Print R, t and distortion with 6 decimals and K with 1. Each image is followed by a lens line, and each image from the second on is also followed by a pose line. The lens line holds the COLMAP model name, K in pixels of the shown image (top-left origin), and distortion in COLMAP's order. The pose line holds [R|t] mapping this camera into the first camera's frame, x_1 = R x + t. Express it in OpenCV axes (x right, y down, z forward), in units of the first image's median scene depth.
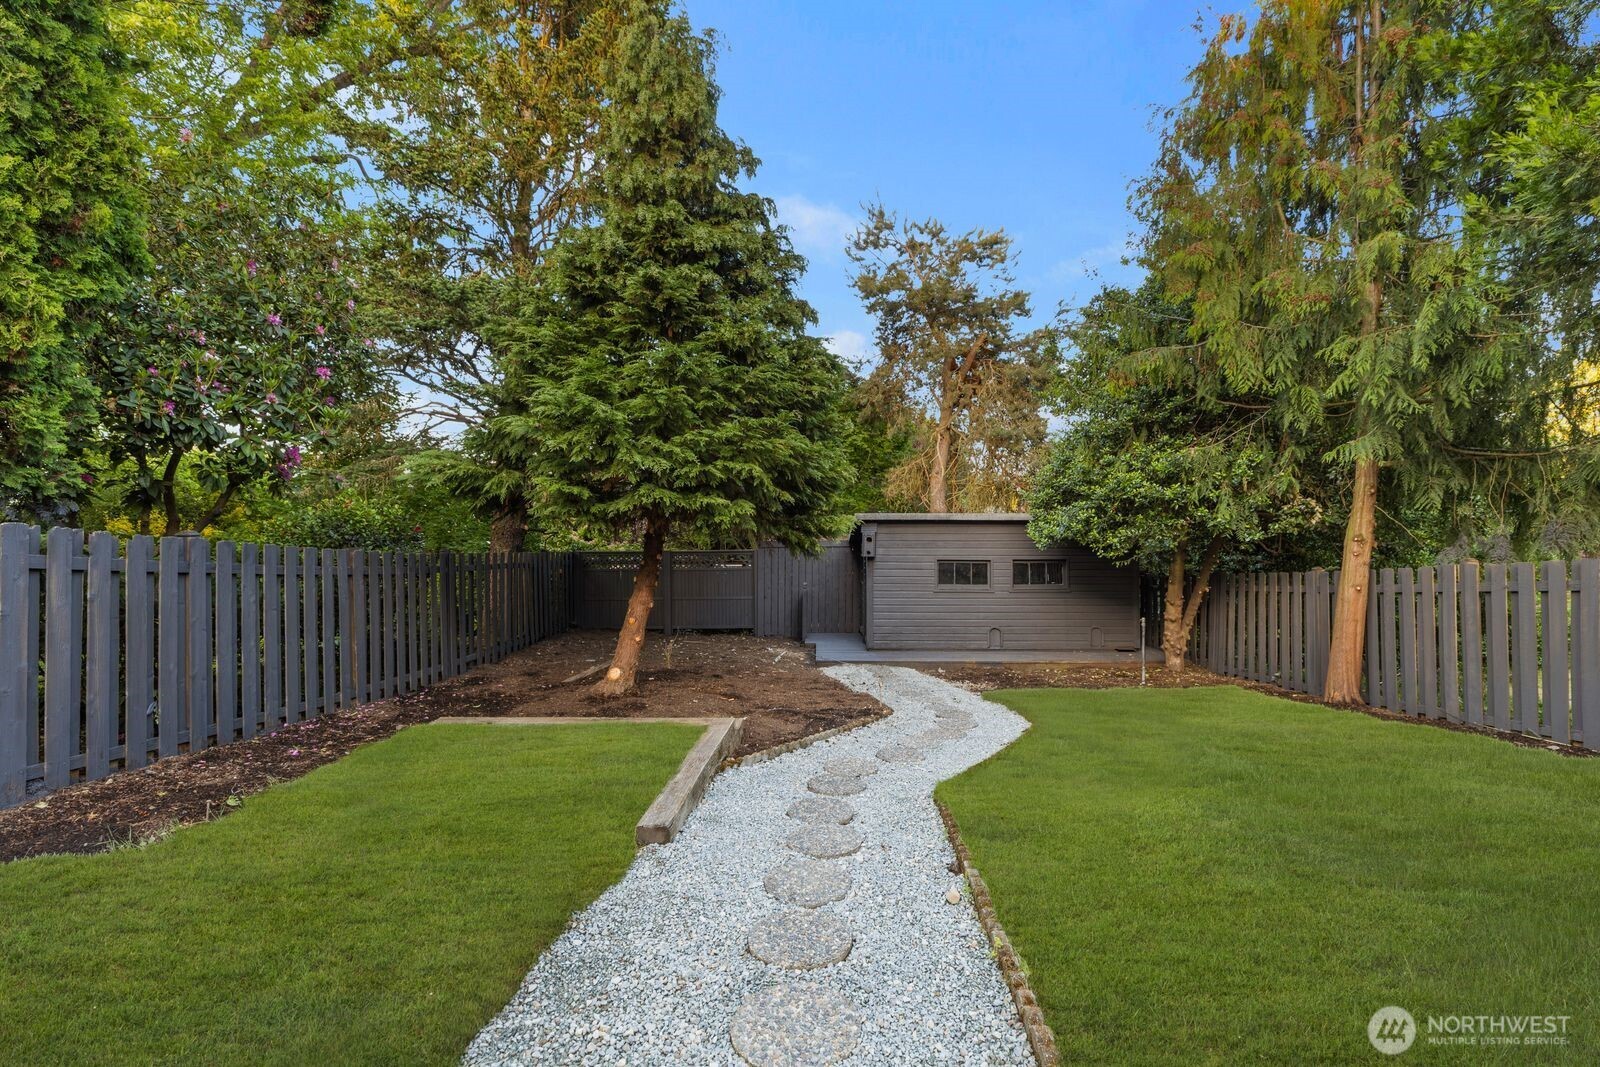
lens RADIAL K [[716.2, 0, 811.5], [0, 716.2, 527.7], [0, 0, 1]] dist [0.002375, -0.000108]
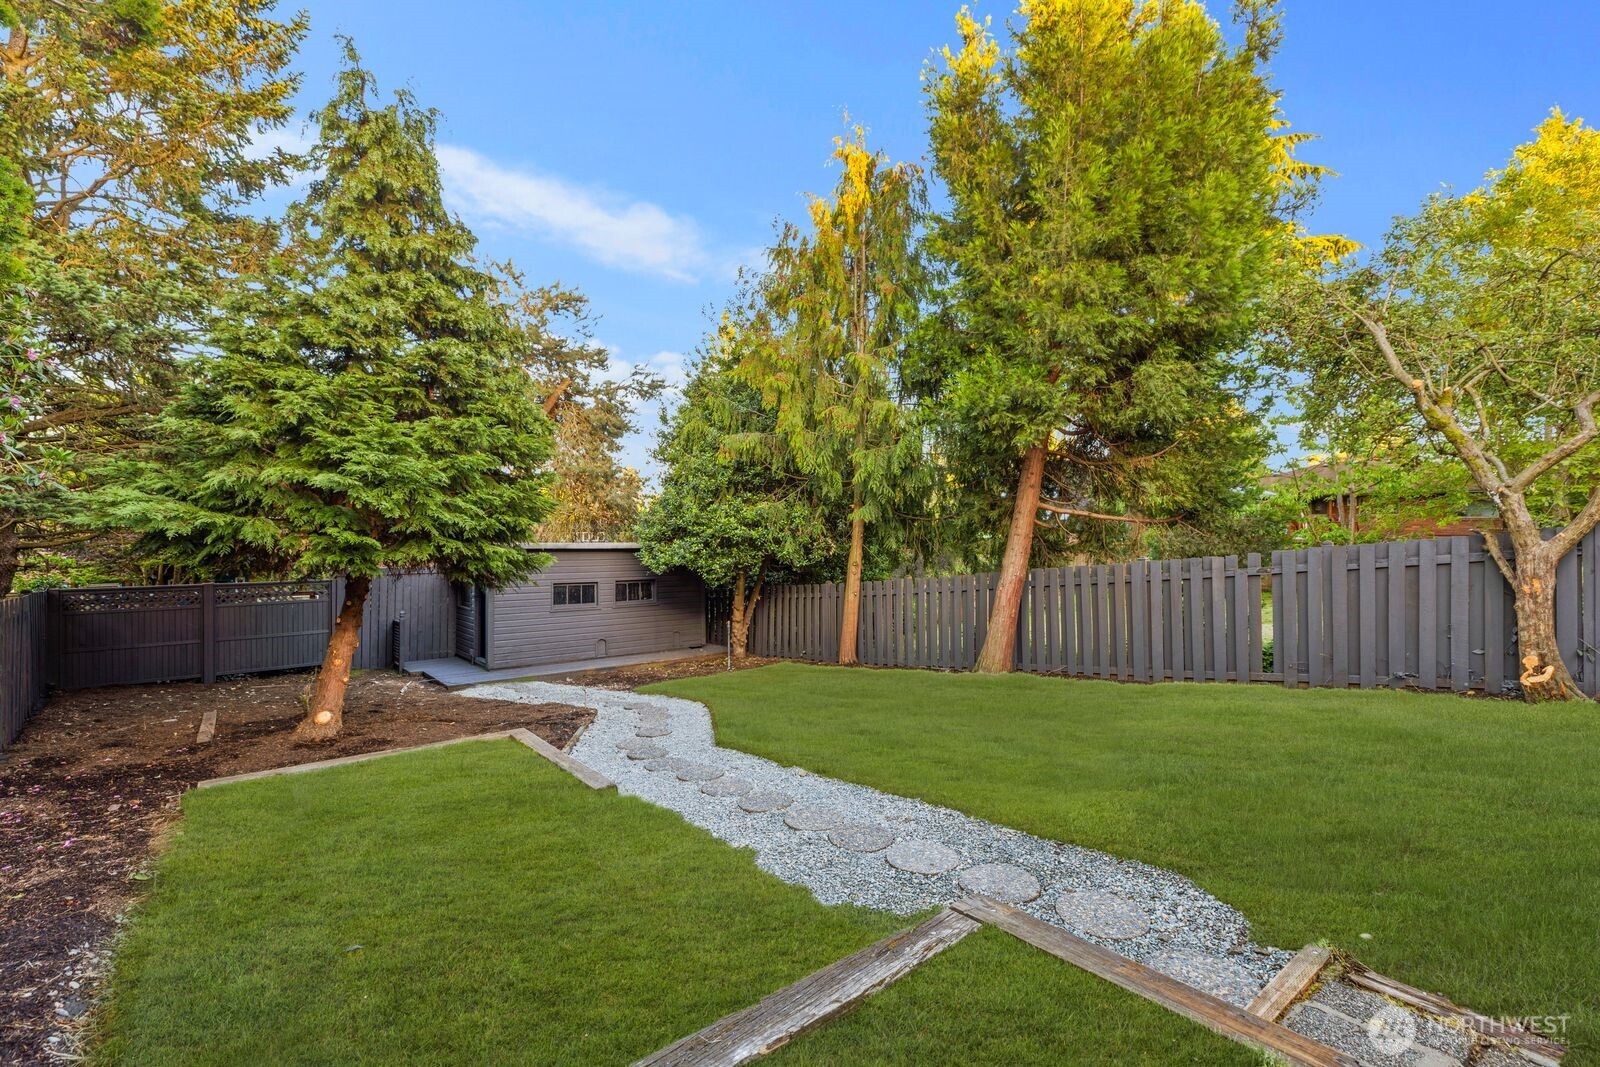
lens RADIAL K [[714.9, 0, 800.0], [0, 714.9, 533.5], [0, 0, 1]] dist [0.000621, -0.000089]
pose [[0.760624, 0.004766, 0.649175, -0.356543], [-0.002254, 0.999986, -0.004700, -0.040736], [-0.649189, 0.002112, 0.760624, -0.155760]]
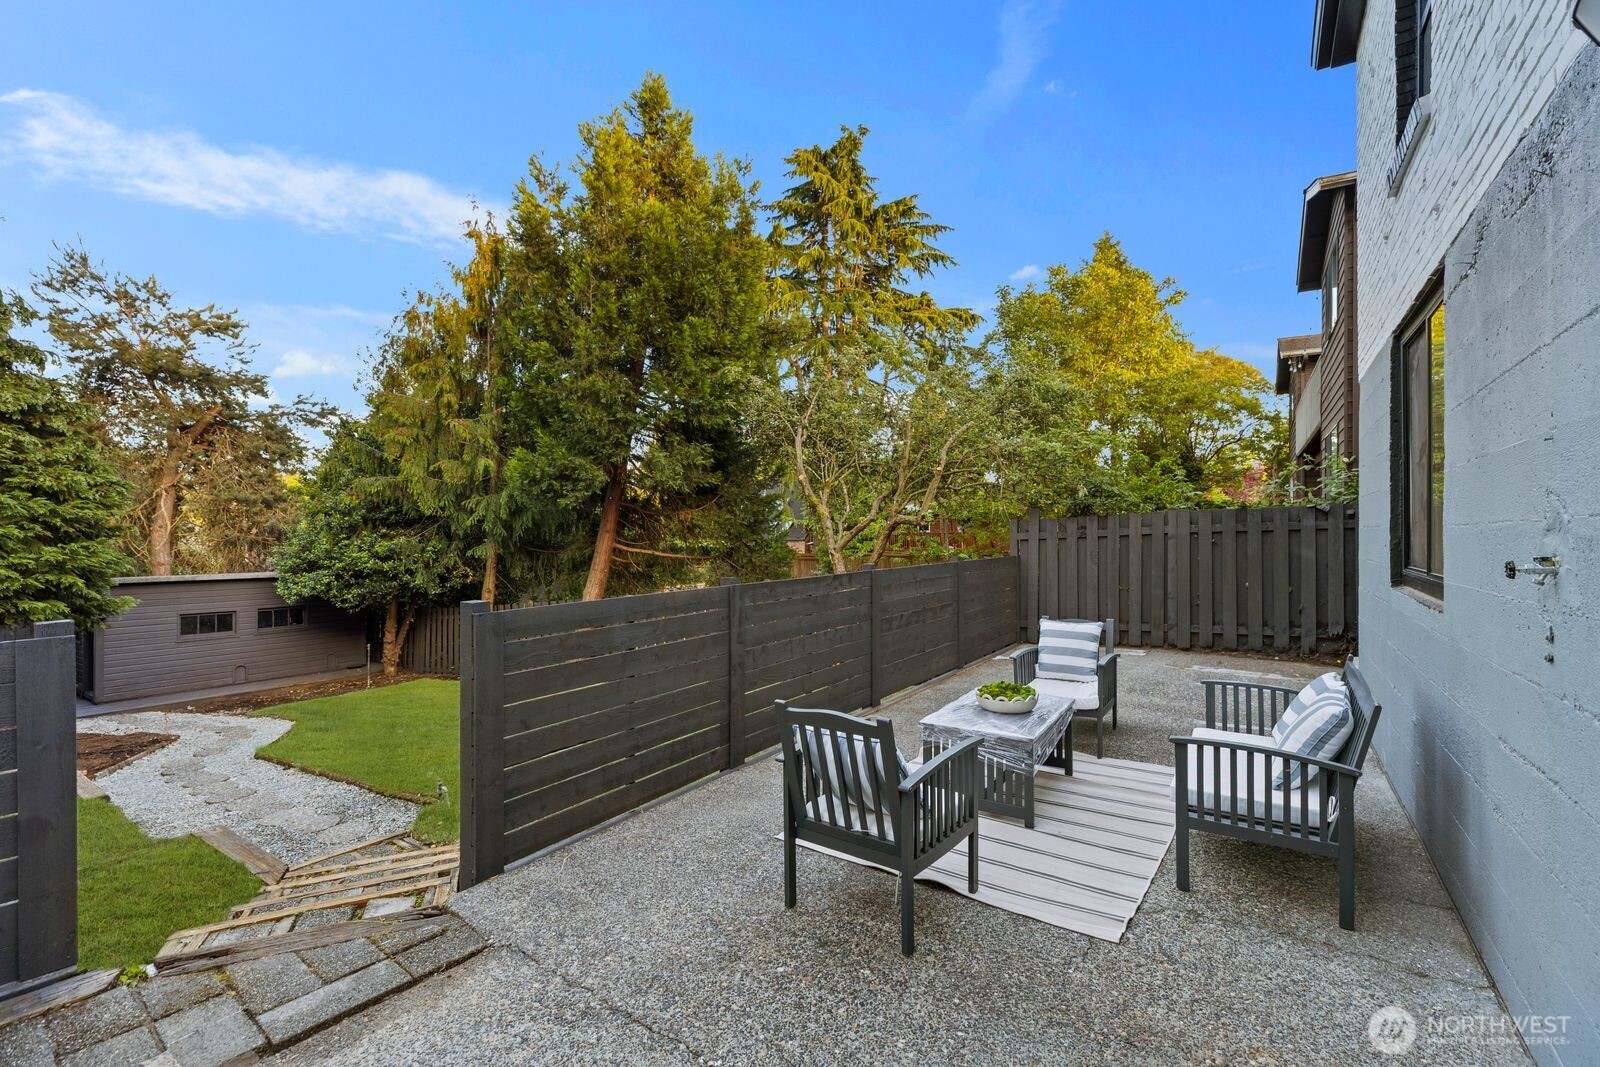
lens RADIAL K [[716.2, 0, 811.5], [0, 716.2, 527.7], [0, 0, 1]] dist [0.002375, -0.000108]
pose [[0.550831, 0.005921, 0.834596, -0.316498], [-0.000146, 0.999976, -0.006998, -0.120190], [-0.834617, 0.003732, 0.550818, -0.678517]]
